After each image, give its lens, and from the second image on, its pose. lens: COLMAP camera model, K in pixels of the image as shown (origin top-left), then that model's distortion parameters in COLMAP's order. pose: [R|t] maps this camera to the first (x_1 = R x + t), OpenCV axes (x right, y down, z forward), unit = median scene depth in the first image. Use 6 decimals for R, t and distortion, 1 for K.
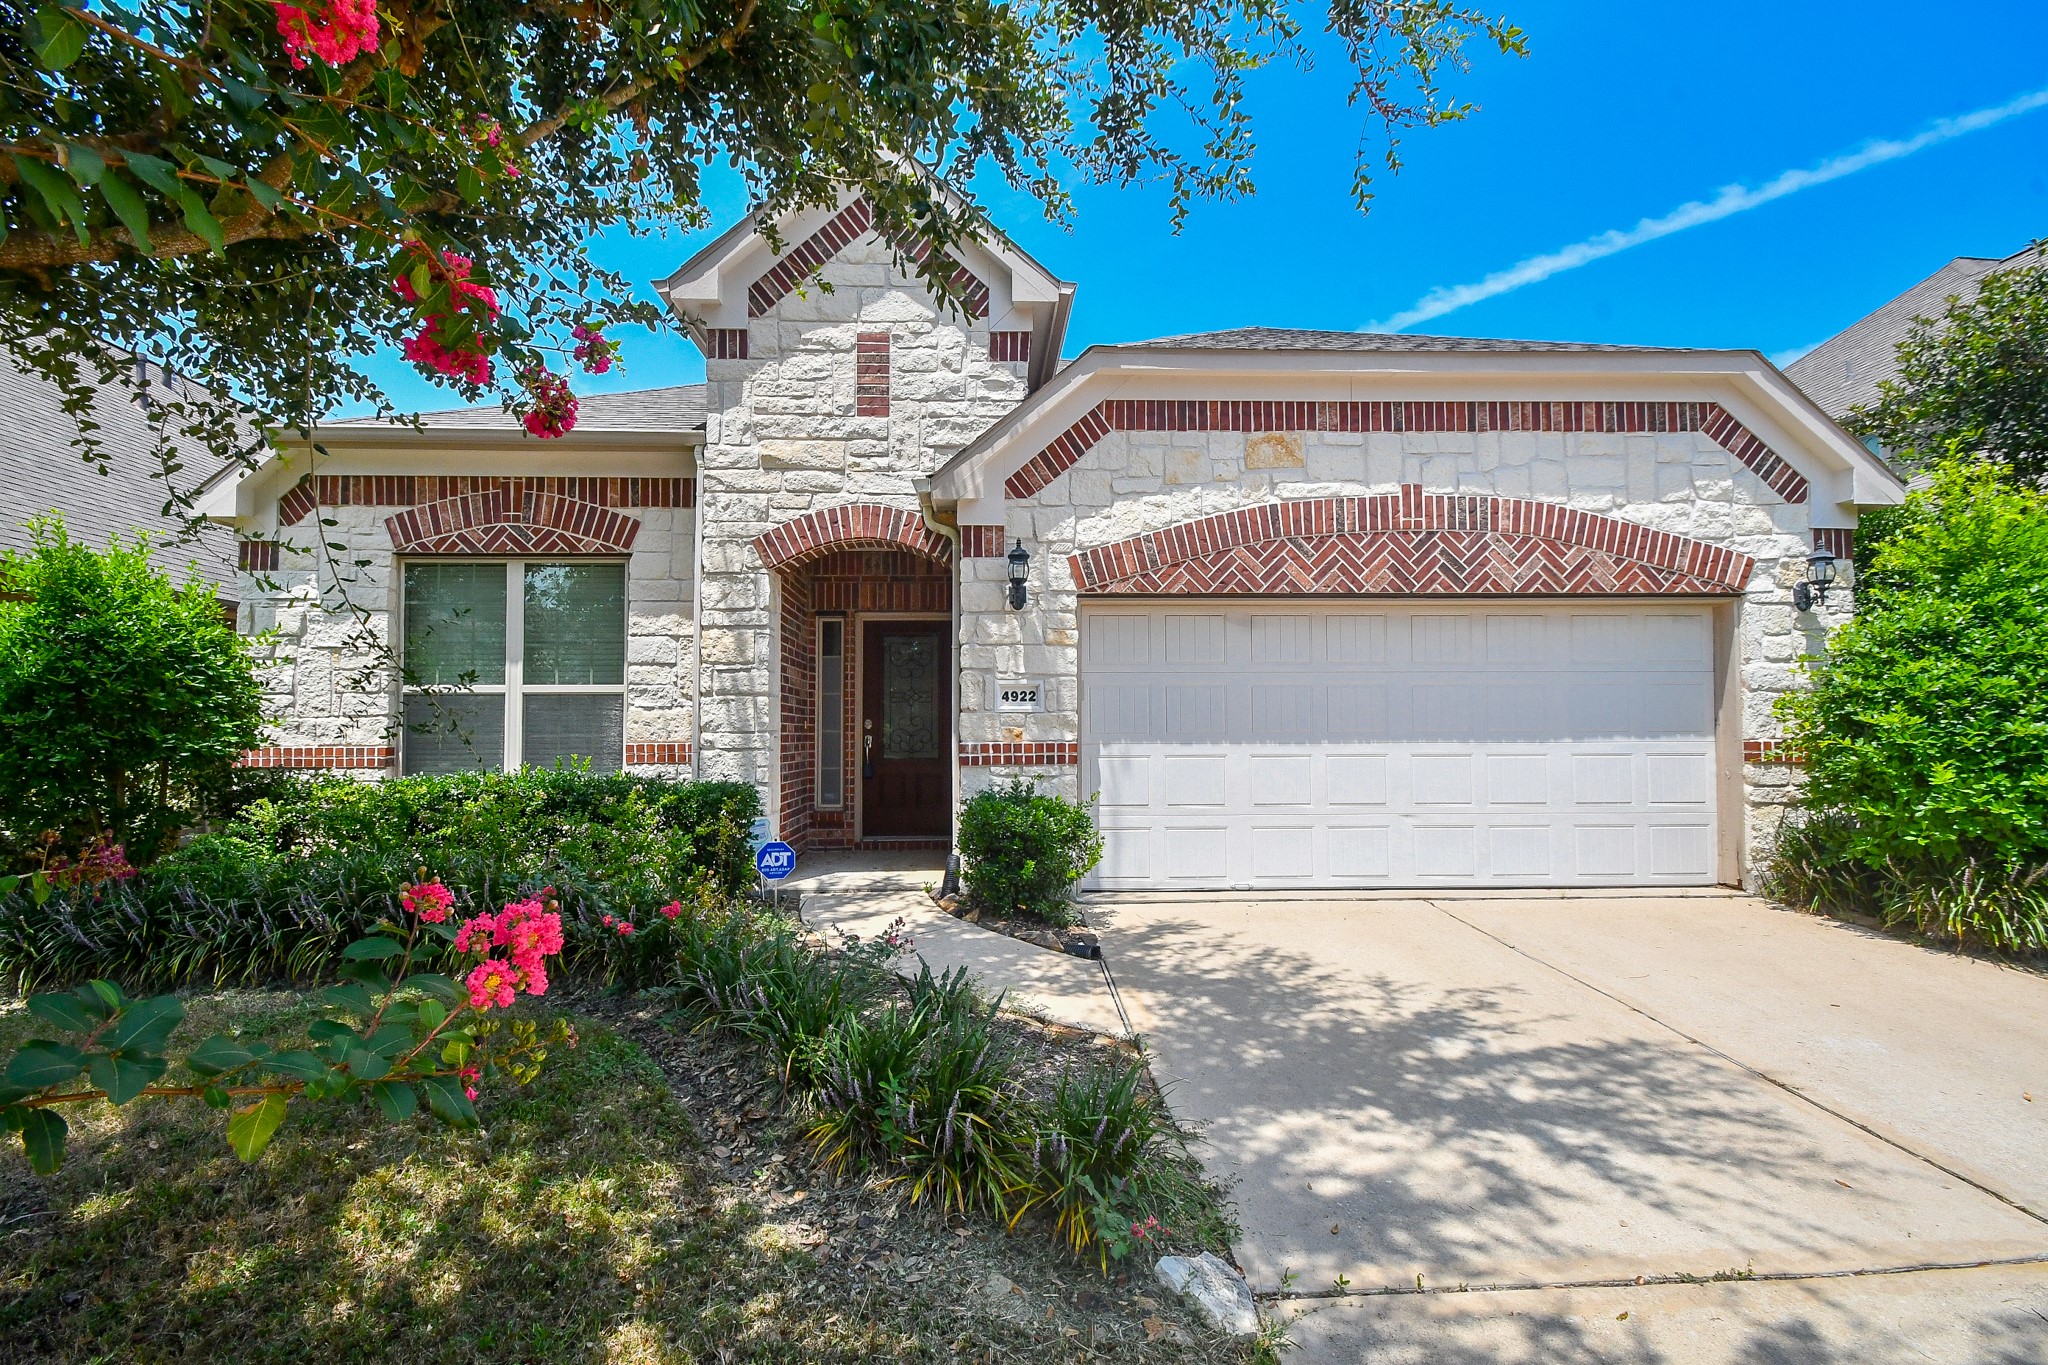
lens RADIAL K [[912.7, 0, 1024.0], [0, 912.7, 682.5], [0, 0, 1]] dist [-0.000826, -0.000437]
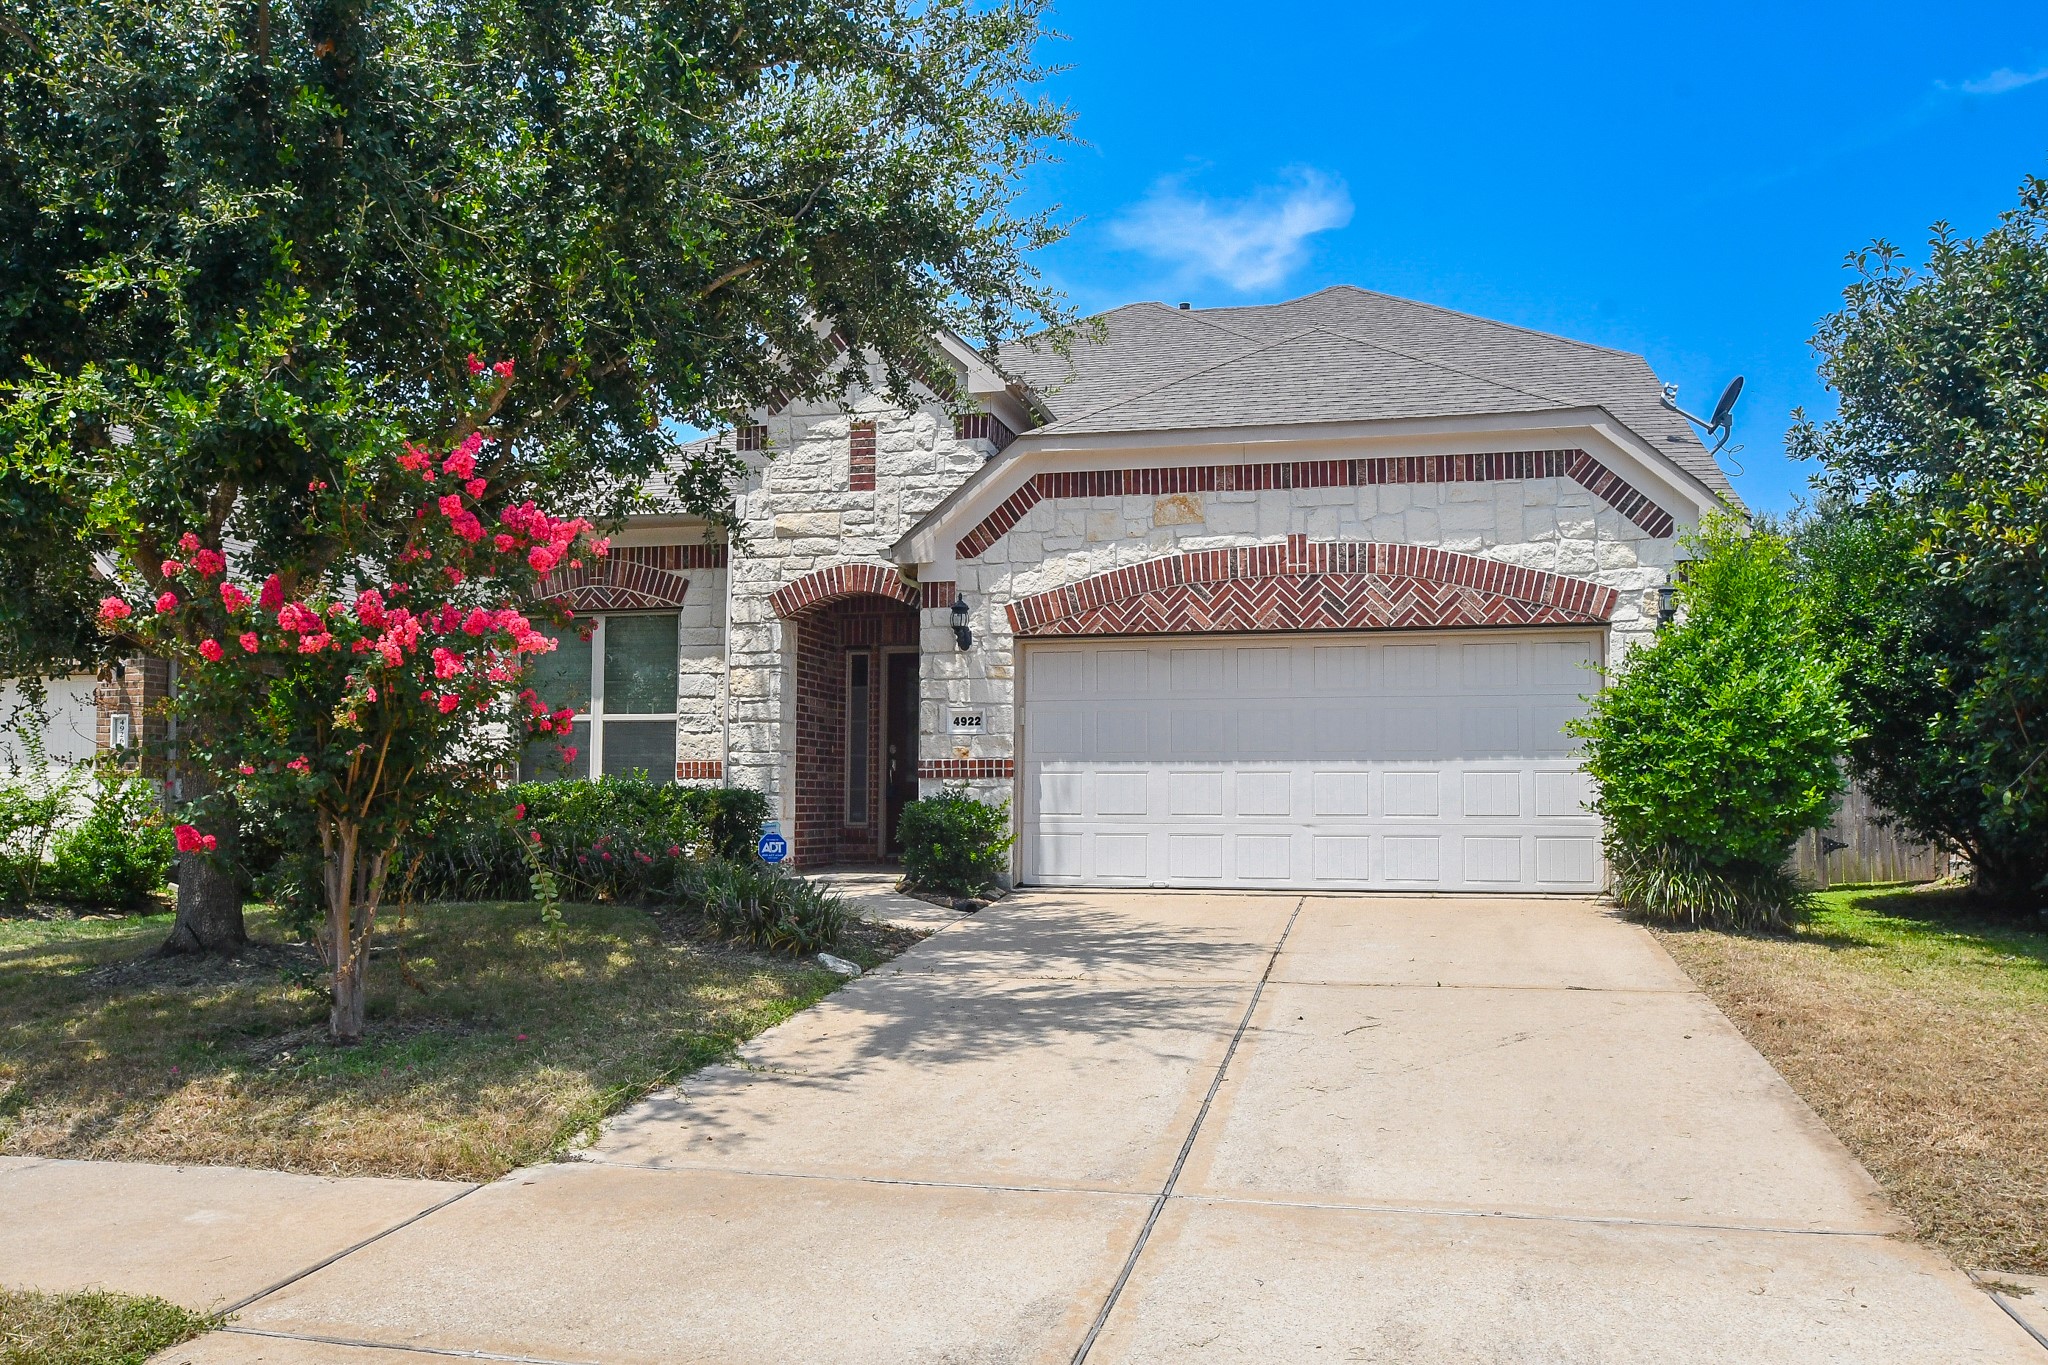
lens RADIAL K [[1530.5, 0, 1027.5], [0, 1530.5, 628.6], [0, 0, 1]] dist [-0.066260, -0.000019]
pose [[0.967951, -0.020868, -0.250269, 0.569000], [0.007677, 0.998535, -0.053570, 0.001525], [0.251020, 0.049932, 0.966693, -0.927193]]
